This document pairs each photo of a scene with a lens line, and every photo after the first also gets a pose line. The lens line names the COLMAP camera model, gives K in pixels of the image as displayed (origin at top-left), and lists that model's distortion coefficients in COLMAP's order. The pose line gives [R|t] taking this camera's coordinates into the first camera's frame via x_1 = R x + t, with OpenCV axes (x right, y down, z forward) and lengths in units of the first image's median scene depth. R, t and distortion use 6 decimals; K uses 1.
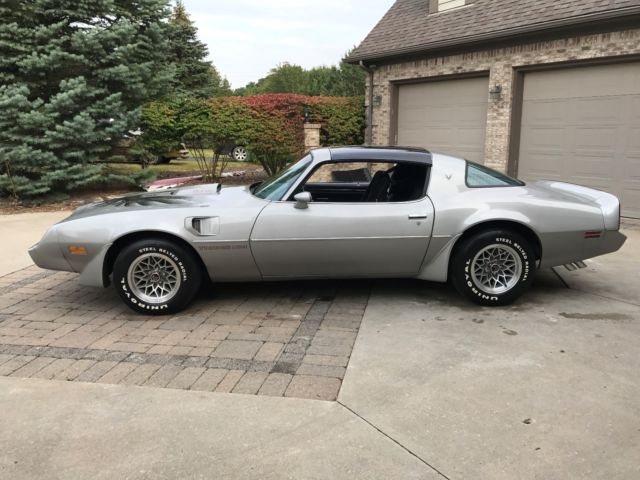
lens RADIAL K [[528.7, 0, 316.4], [0, 528.7, 234.7], [0, 0, 1]] dist [0.019093, -0.020411]
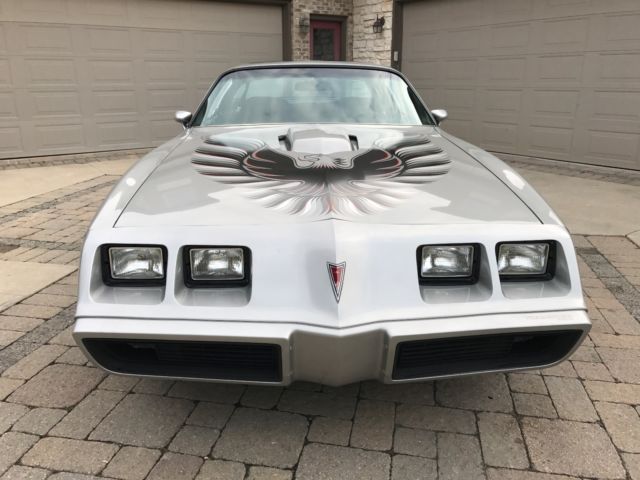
lens RADIAL K [[528.7, 0, 315.7], [0, 528.7, 233.1], [0, 0, 1]] dist [0.019093, -0.020411]
pose [[-0.009586, -0.279339, 0.960145, -0.411061], [0.202318, 0.939788, 0.275437, -0.078070], [-0.979273, 0.196895, 0.047507, 0.546291]]
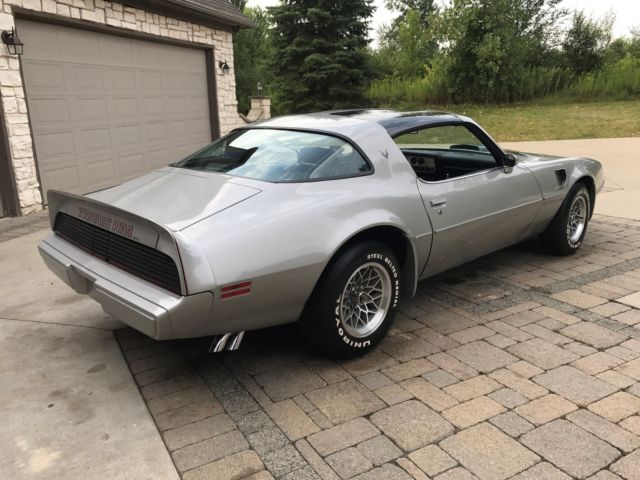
lens RADIAL K [[528.7, 0, 321.1], [0, 528.7, 237.3], [0, 0, 1]] dist [0.019093, -0.020411]
pose [[-0.743166, 0.189967, -0.641574, 0.365338], [-0.106502, 0.913043, 0.393713, -0.160843], [0.660577, 0.360923, -0.658311, 0.837293]]
